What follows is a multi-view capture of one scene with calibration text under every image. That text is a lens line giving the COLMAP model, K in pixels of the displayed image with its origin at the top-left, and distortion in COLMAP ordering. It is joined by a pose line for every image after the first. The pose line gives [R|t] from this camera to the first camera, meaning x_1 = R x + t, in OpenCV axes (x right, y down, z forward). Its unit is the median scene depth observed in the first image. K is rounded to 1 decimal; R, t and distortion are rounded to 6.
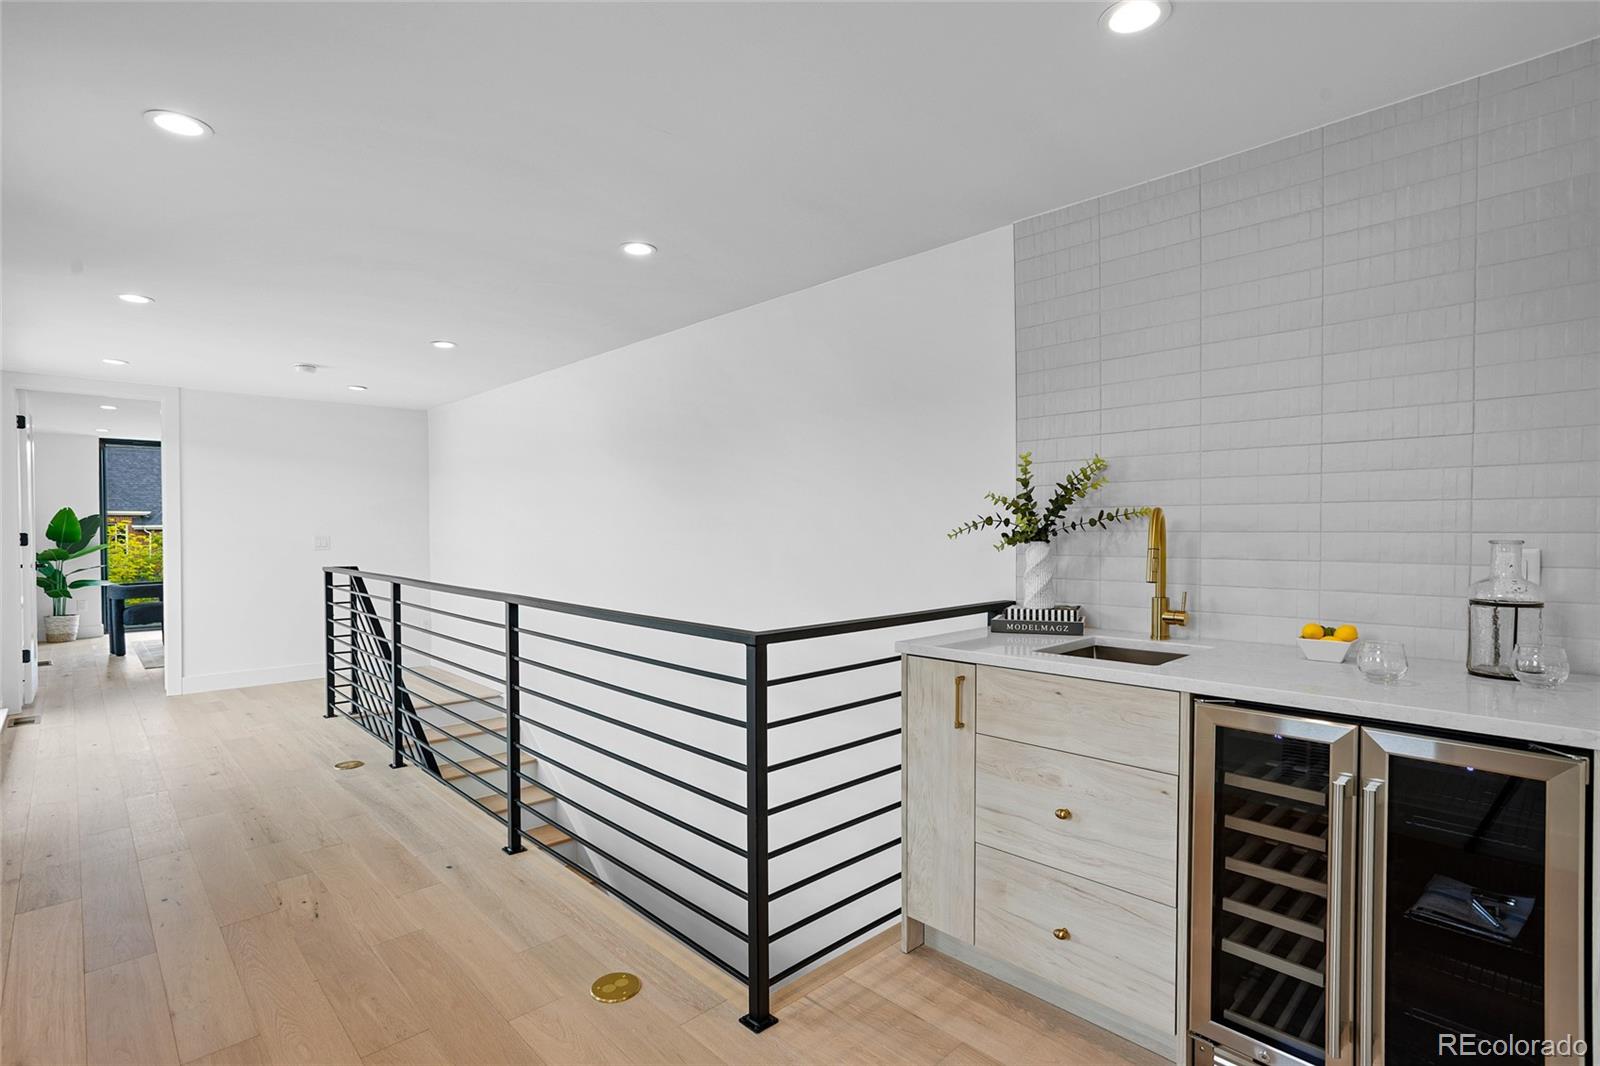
lens RADIAL K [[766.2, 0, 787.8], [0, 766.2, 546.2], [0, 0, 1]] dist [-0.002984, 0.004140]
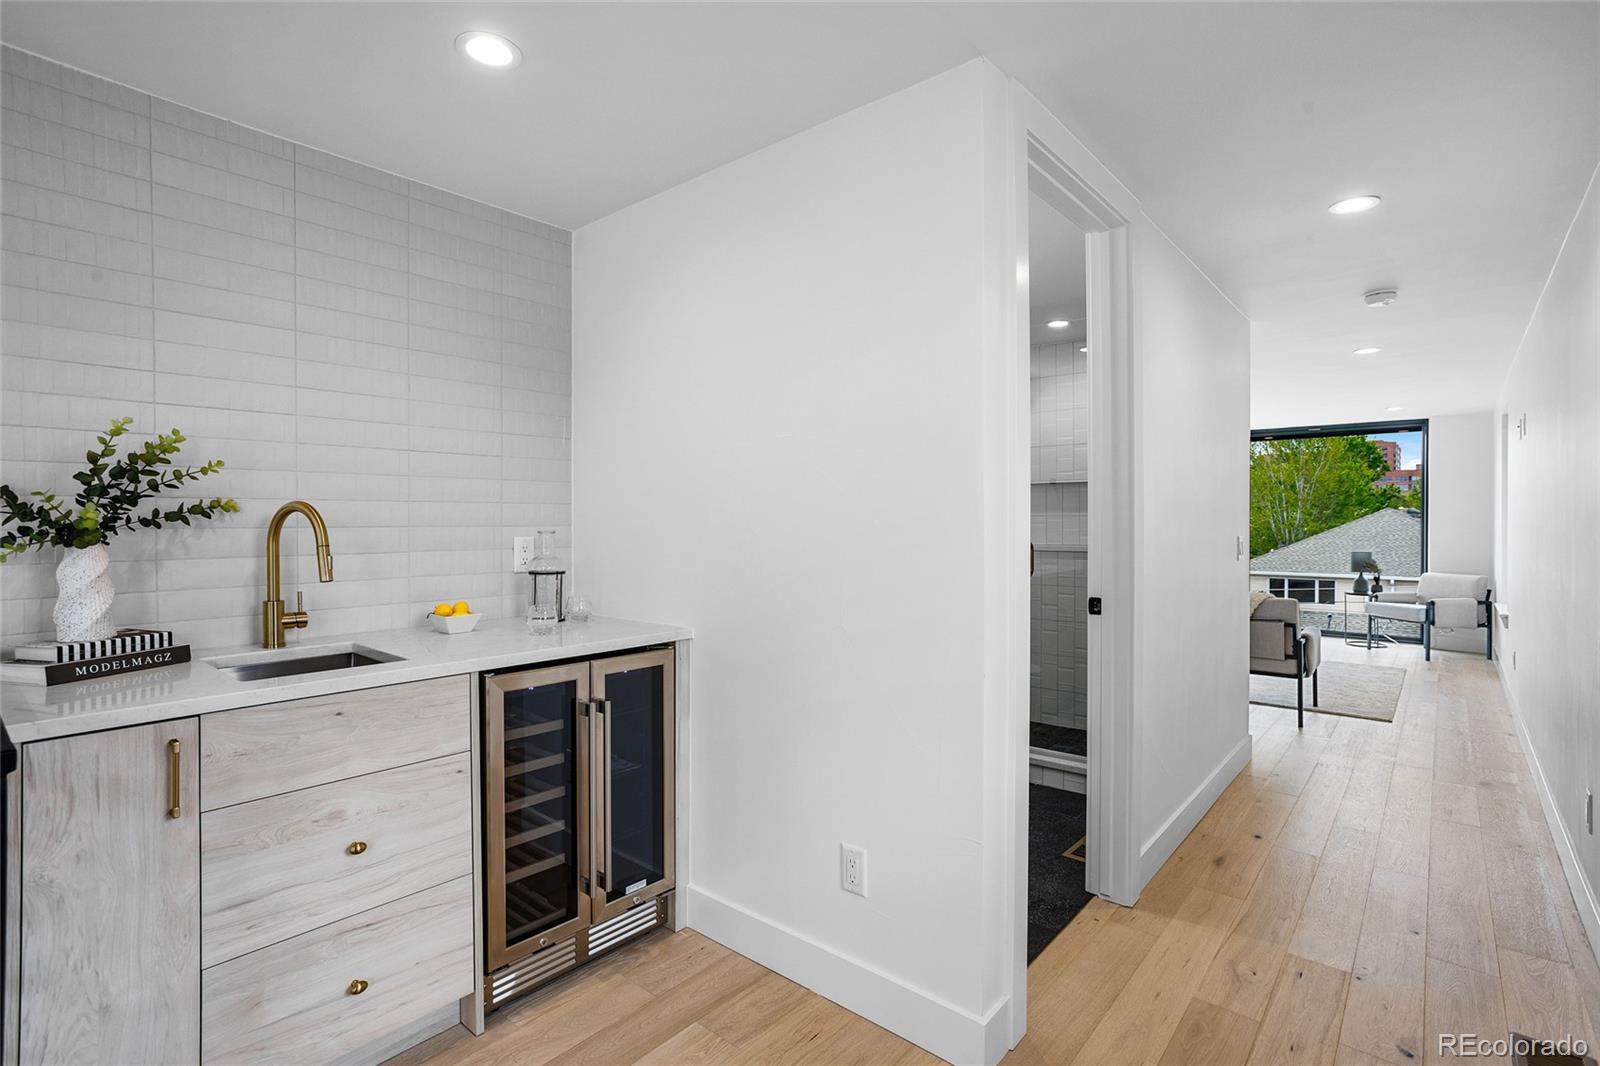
lens RADIAL K [[766.2, 0, 797.5], [0, 766.2, 518.2], [0, 0, 1]] dist [-0.002984, 0.004140]
pose [[-0.076387, 0.007166, 0.997053, -0.521458], [0.026826, 0.999627, -0.005129, -0.010134], [-0.996717, 0.026355, -0.076551, 0.518326]]
